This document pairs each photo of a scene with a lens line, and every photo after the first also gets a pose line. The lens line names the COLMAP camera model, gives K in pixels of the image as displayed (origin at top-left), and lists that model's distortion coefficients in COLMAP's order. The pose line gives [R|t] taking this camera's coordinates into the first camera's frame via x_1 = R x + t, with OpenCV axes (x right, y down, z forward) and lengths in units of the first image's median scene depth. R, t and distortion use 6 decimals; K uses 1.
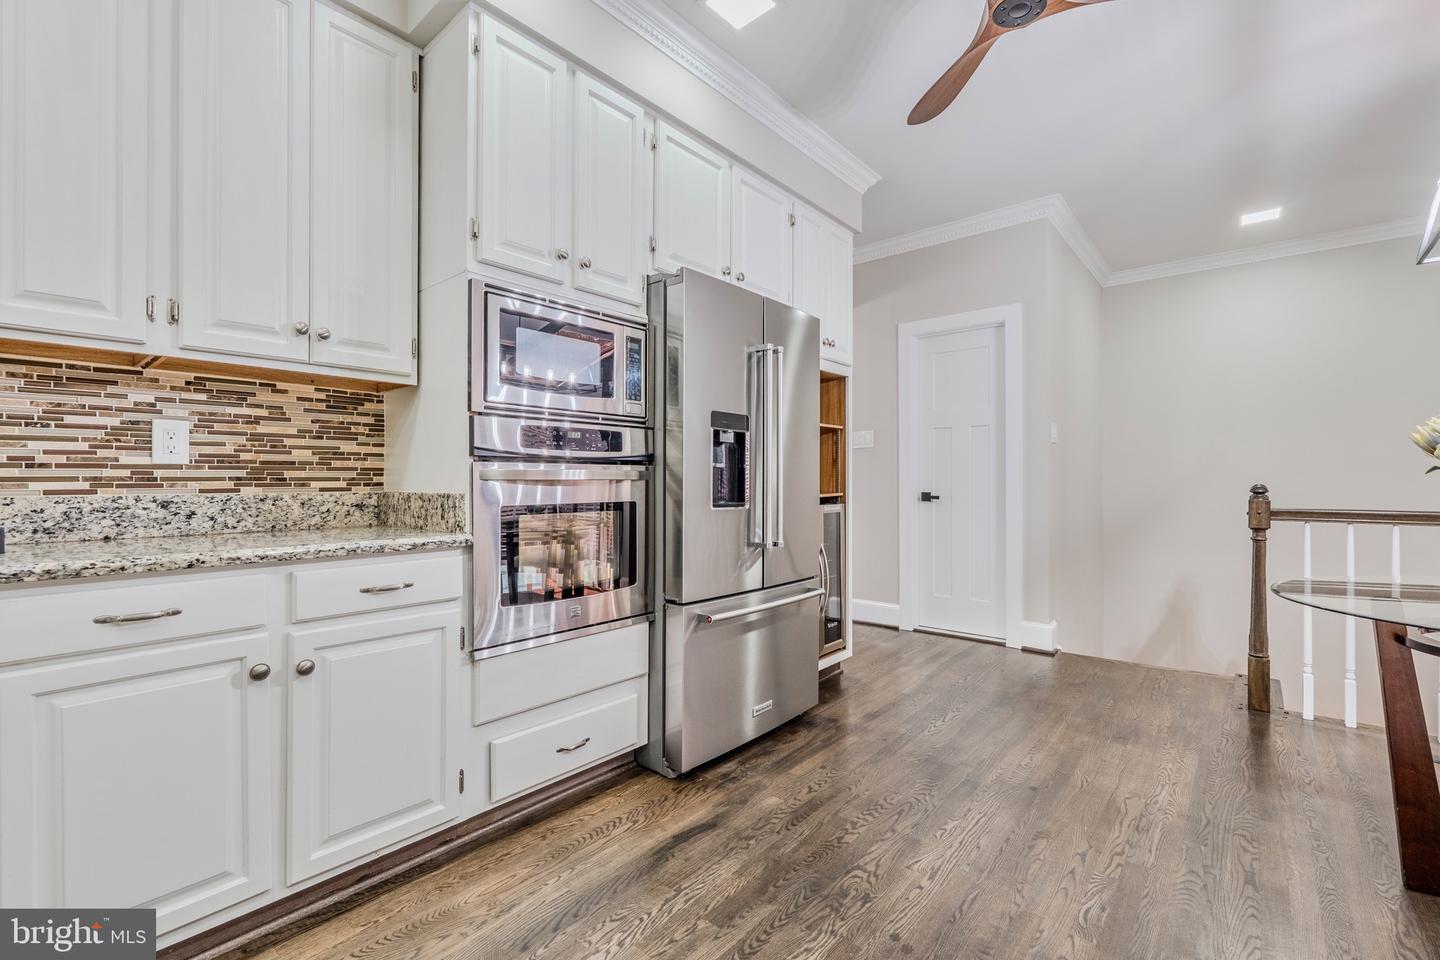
lens RADIAL K [[631.8, 0, 717.7], [0, 631.8, 476.4], [0, 0, 1]] dist [0.002712, 0.000246]
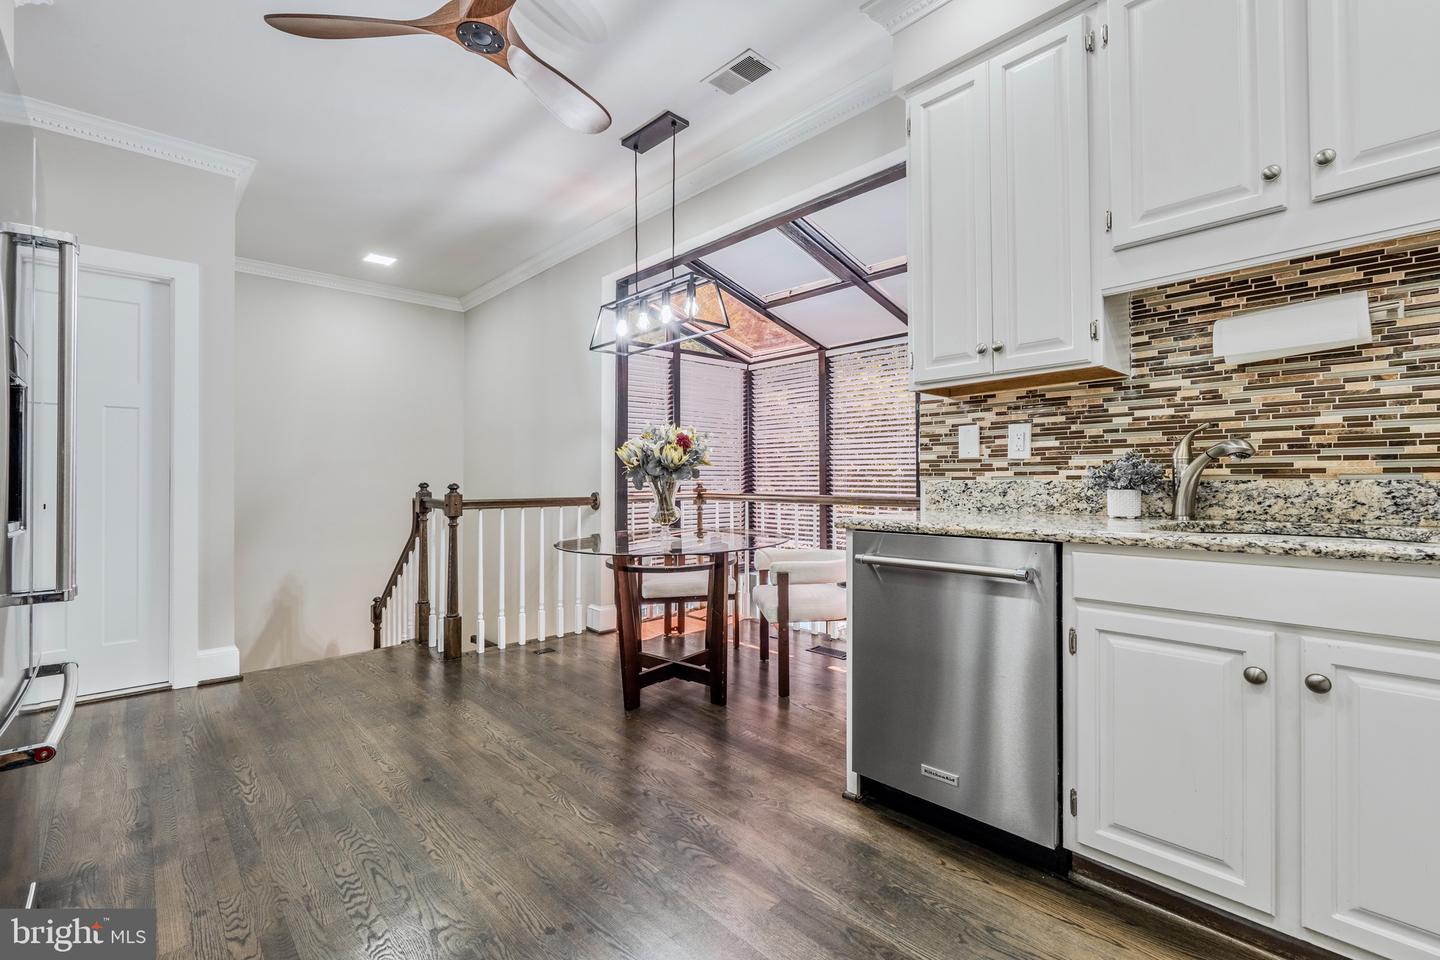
lens RADIAL K [[631.8, 0, 718.6], [0, 631.8, 472.7], [0, 0, 1]] dist [0.002712, 0.000246]
pose [[0.107871, 0.009518, 0.994119, -0.483737], [-0.001880, 0.999954, -0.009370, 0.005710], [-0.994163, -0.000858, 0.107884, 0.432848]]
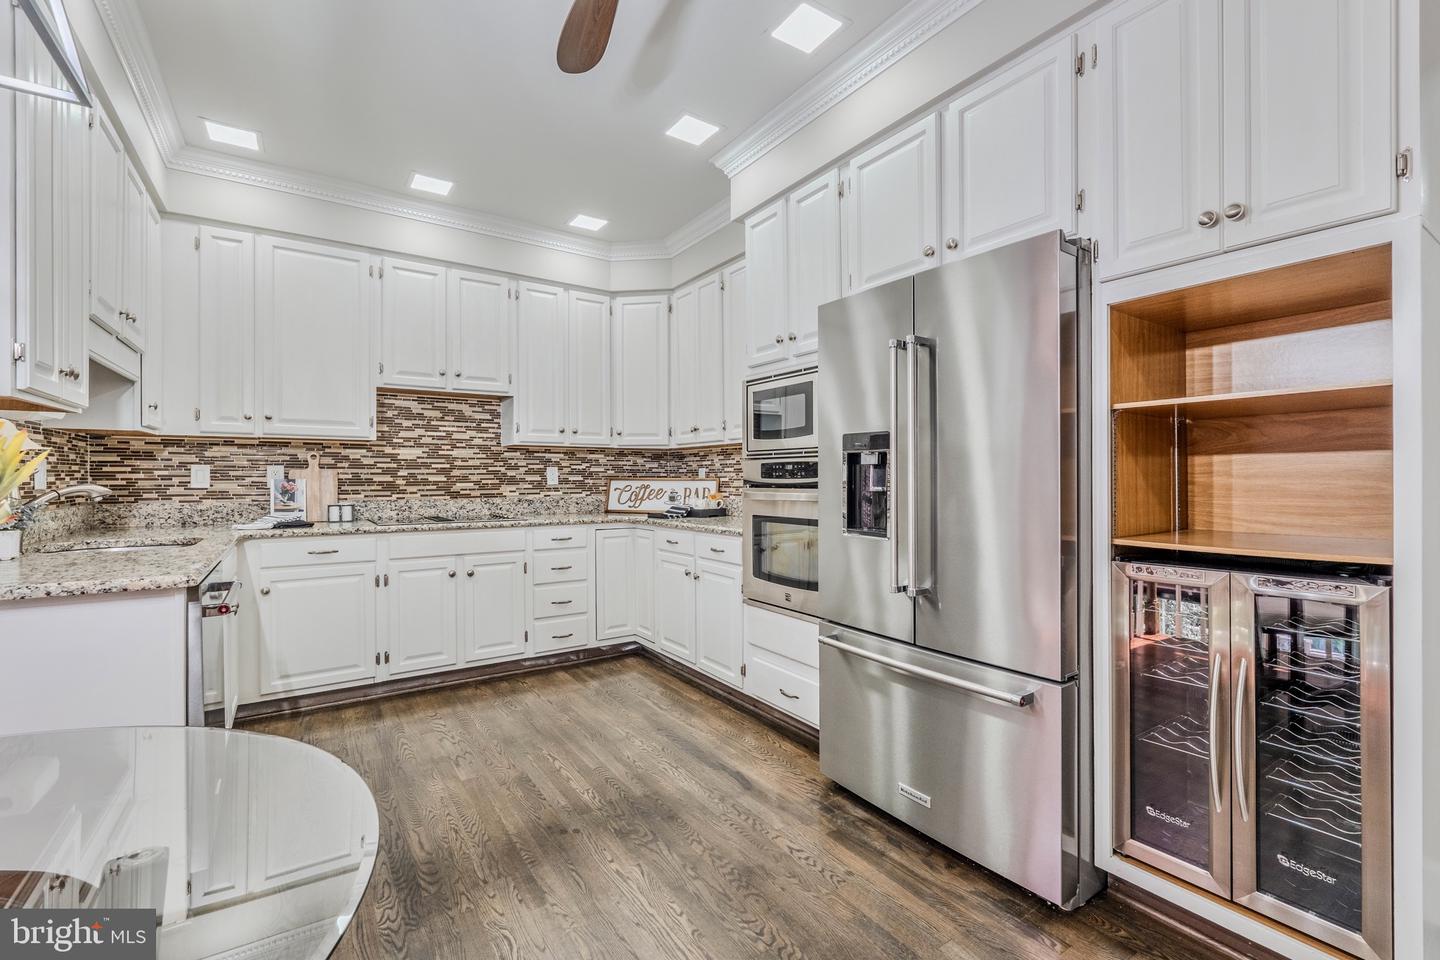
lens RADIAL K [[631.8, 0, 725.5], [0, 631.8, 482.5], [0, 0, 1]] dist [0.002712, 0.000246]
pose [[-0.261595, 0.005531, -0.965162, 1.072892], [0.005886, 0.999974, 0.004135, -0.036865], [0.965160, -0.004599, -0.261621, 1.172534]]
